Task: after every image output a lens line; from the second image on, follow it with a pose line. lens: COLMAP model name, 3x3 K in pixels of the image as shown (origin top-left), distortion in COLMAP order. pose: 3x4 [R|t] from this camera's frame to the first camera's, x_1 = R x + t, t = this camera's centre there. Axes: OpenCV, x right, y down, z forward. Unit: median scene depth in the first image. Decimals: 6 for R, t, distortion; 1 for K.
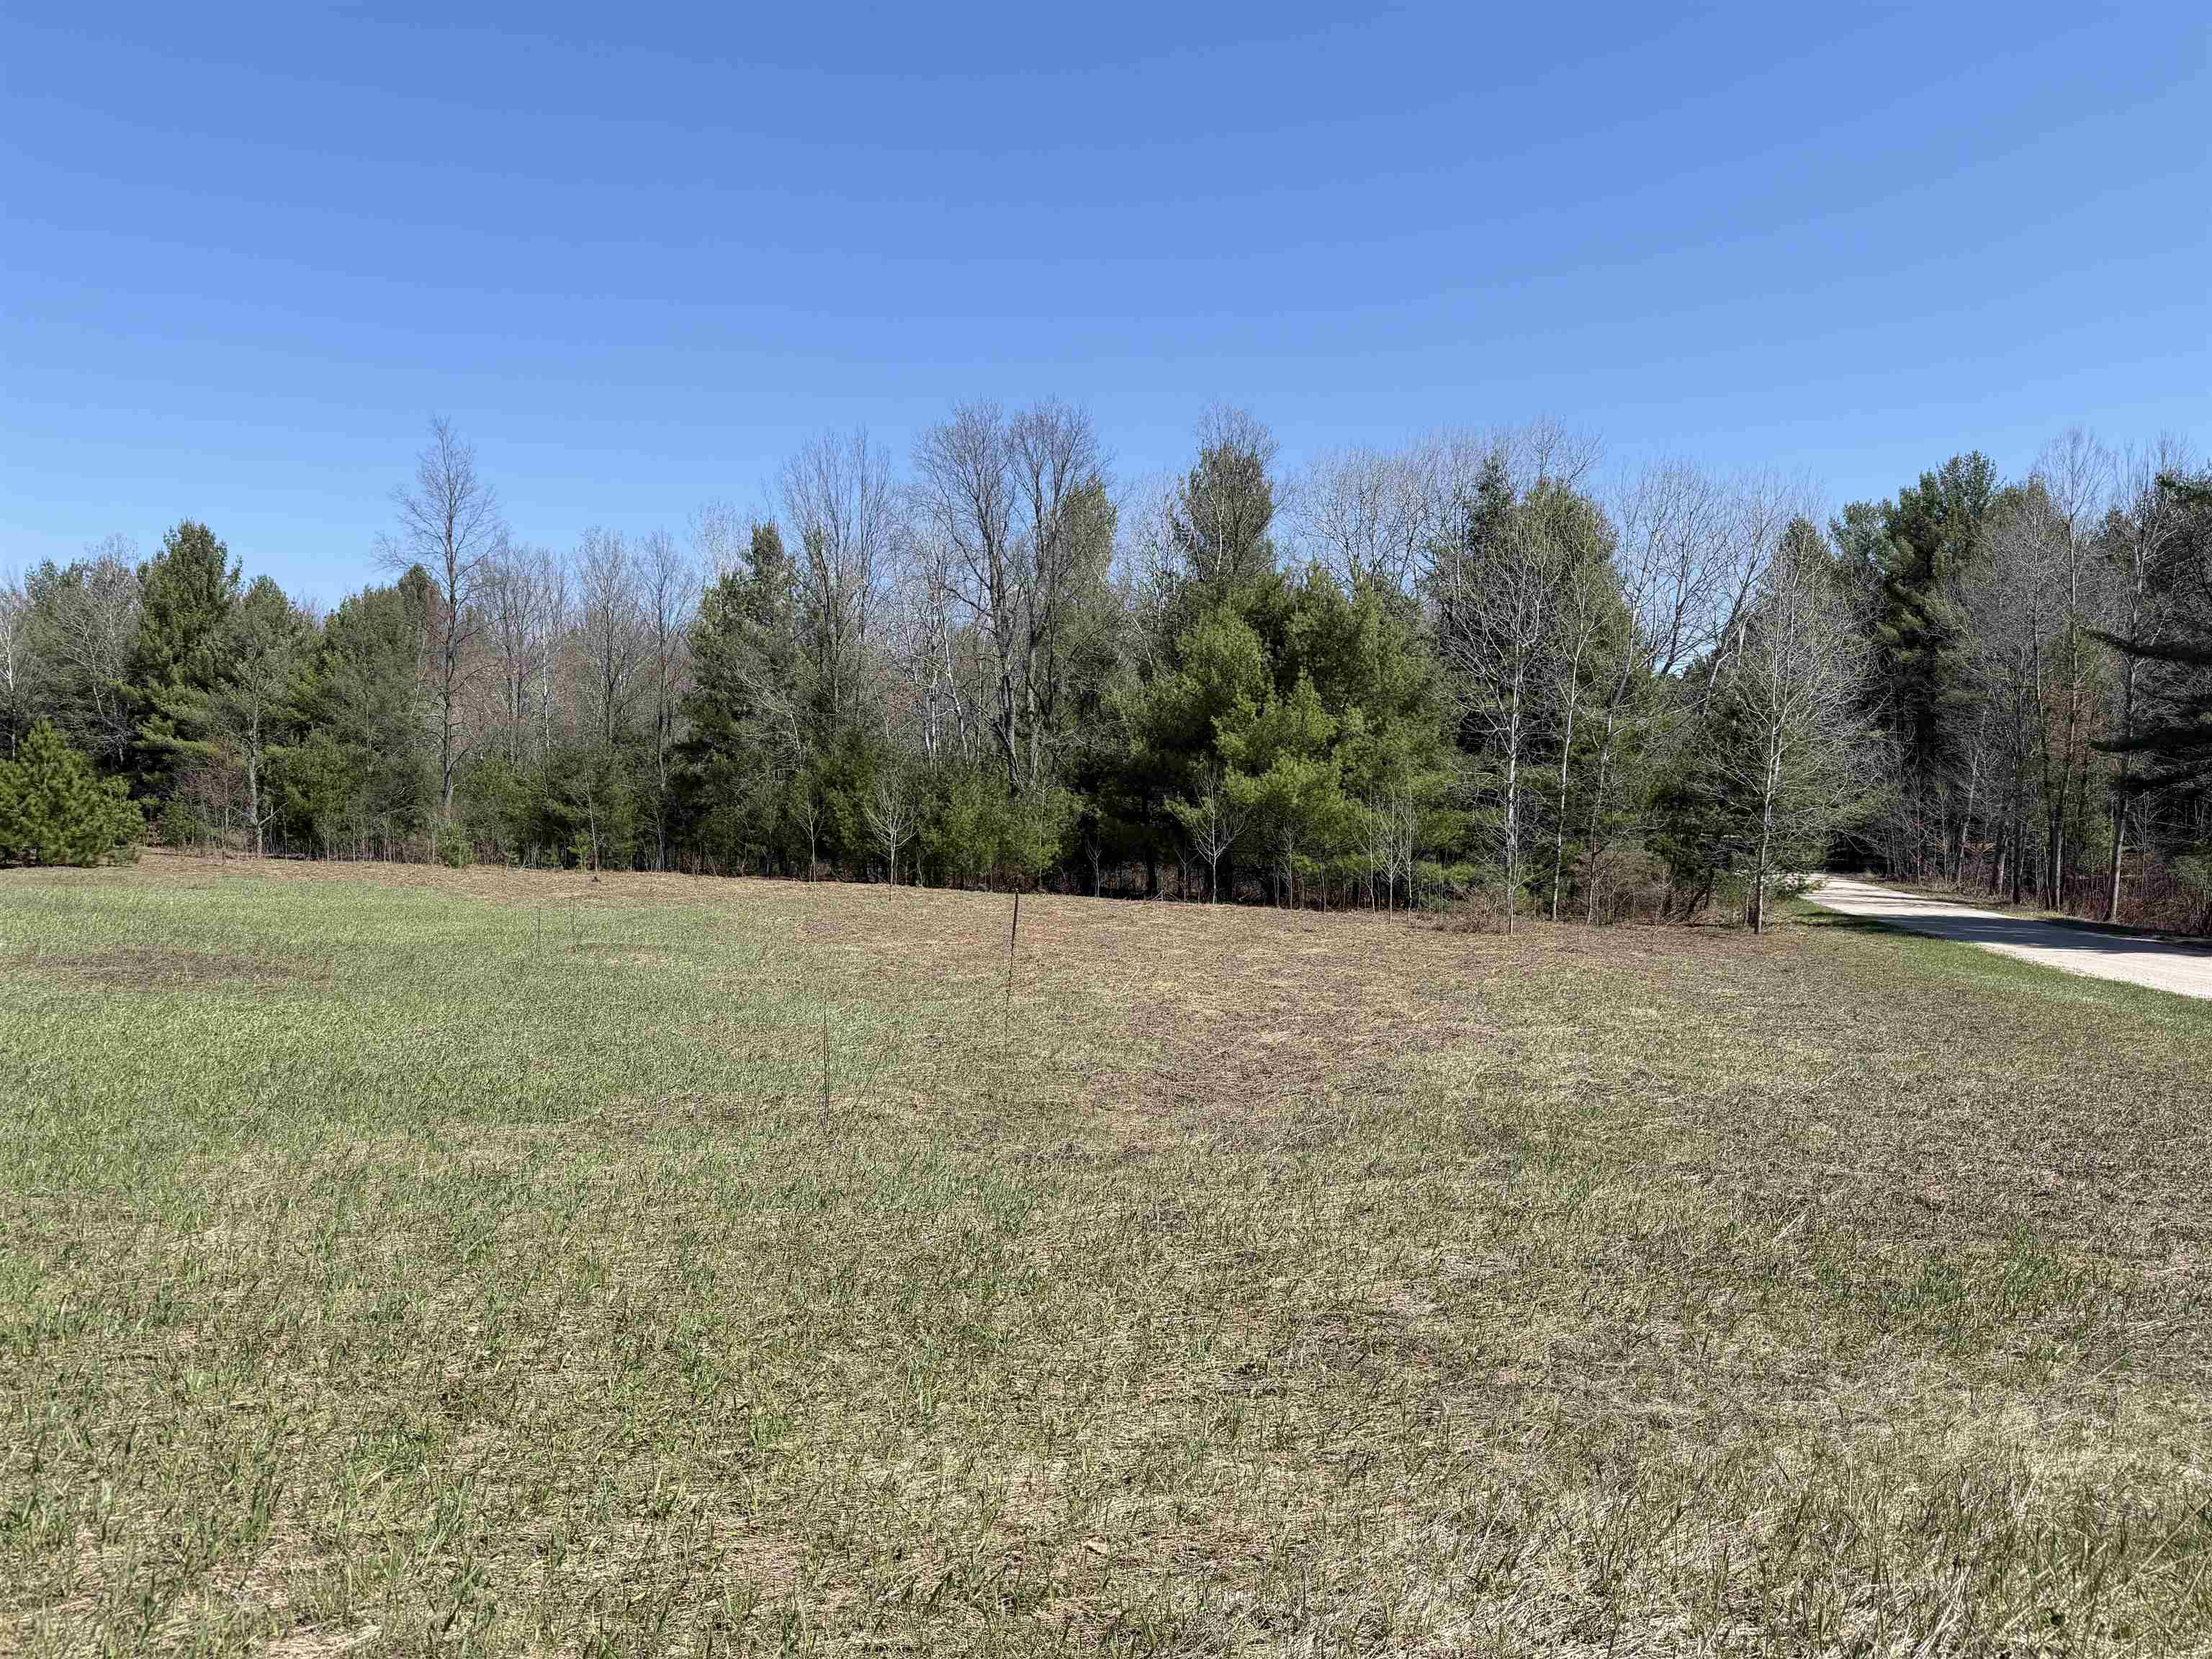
lens RADIAL K [[1528.6, 0, 1106.3], [0, 1528.6, 829.5], [0, 0, 1]] dist [-0.006149, -0.014819]
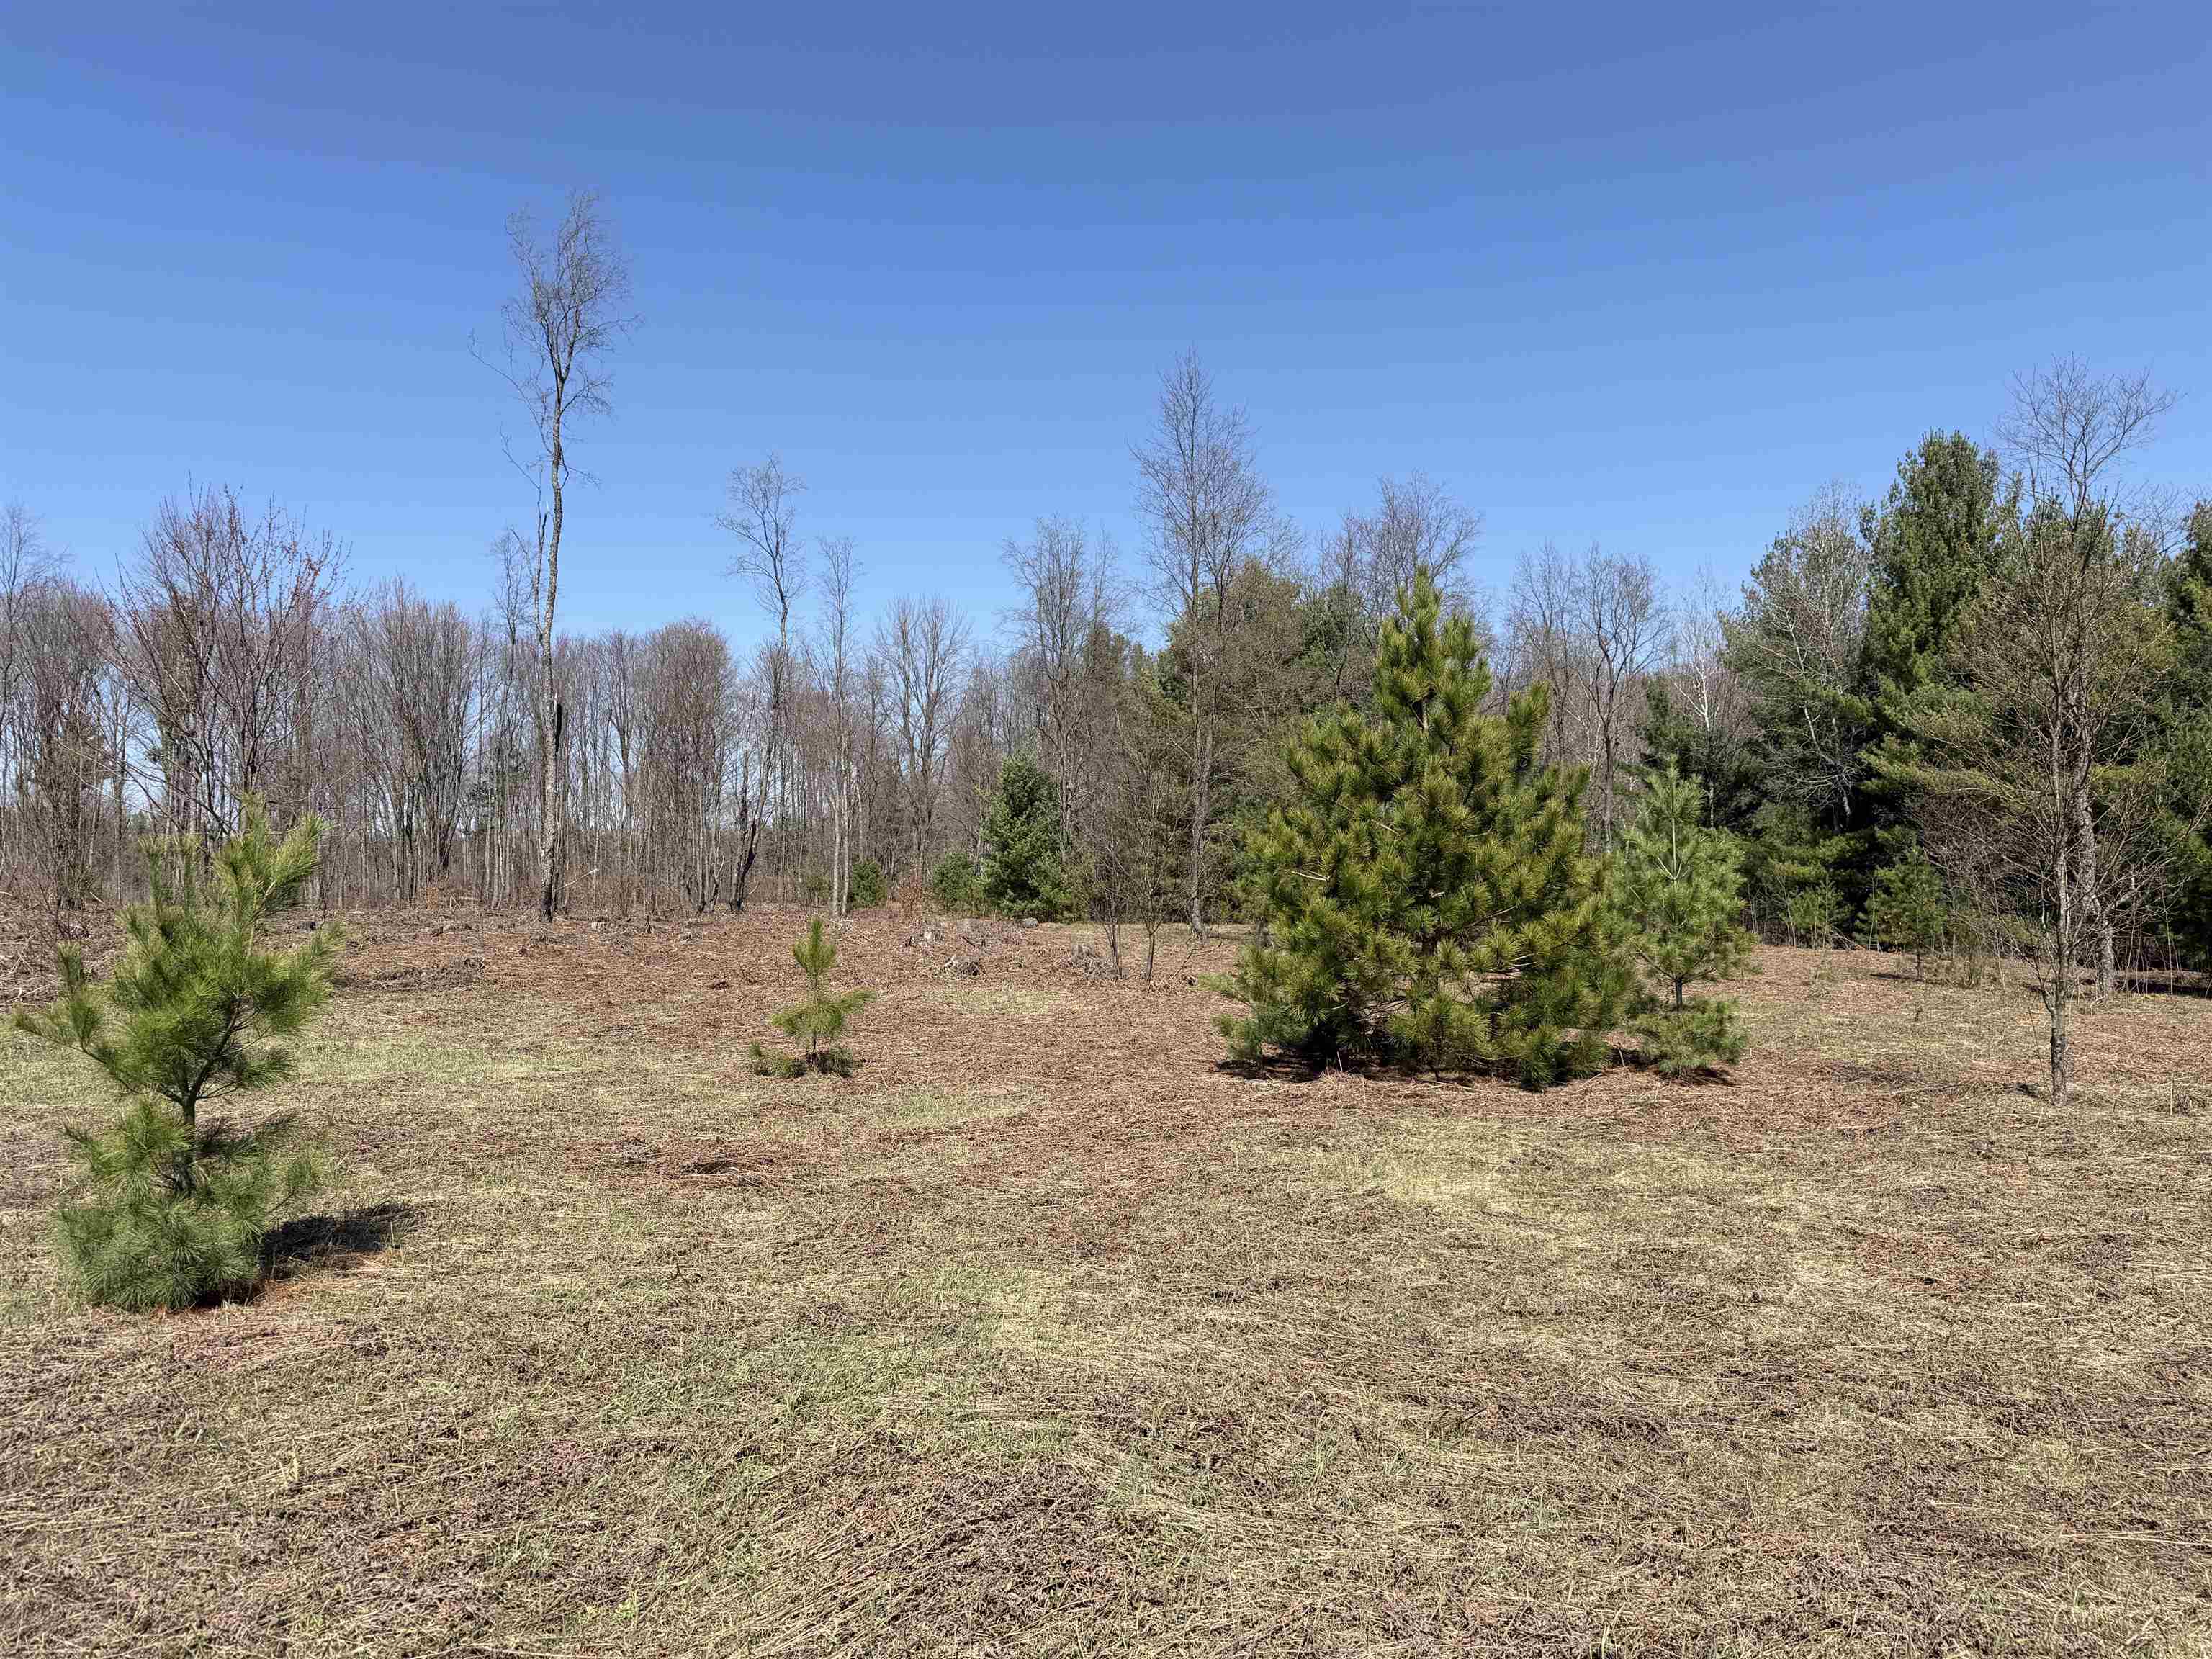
lens RADIAL K [[1528.6, 0, 1106.9], [0, 1528.6, 832.1], [0, 0, 1]] dist [-0.006149, -0.014819]
pose [[0.494457, -0.046914, -0.867935, -0.237273], [0.001797, 0.998595, -0.052953, -0.002710], [0.869200, 0.024623, 0.493846, 0.402256]]
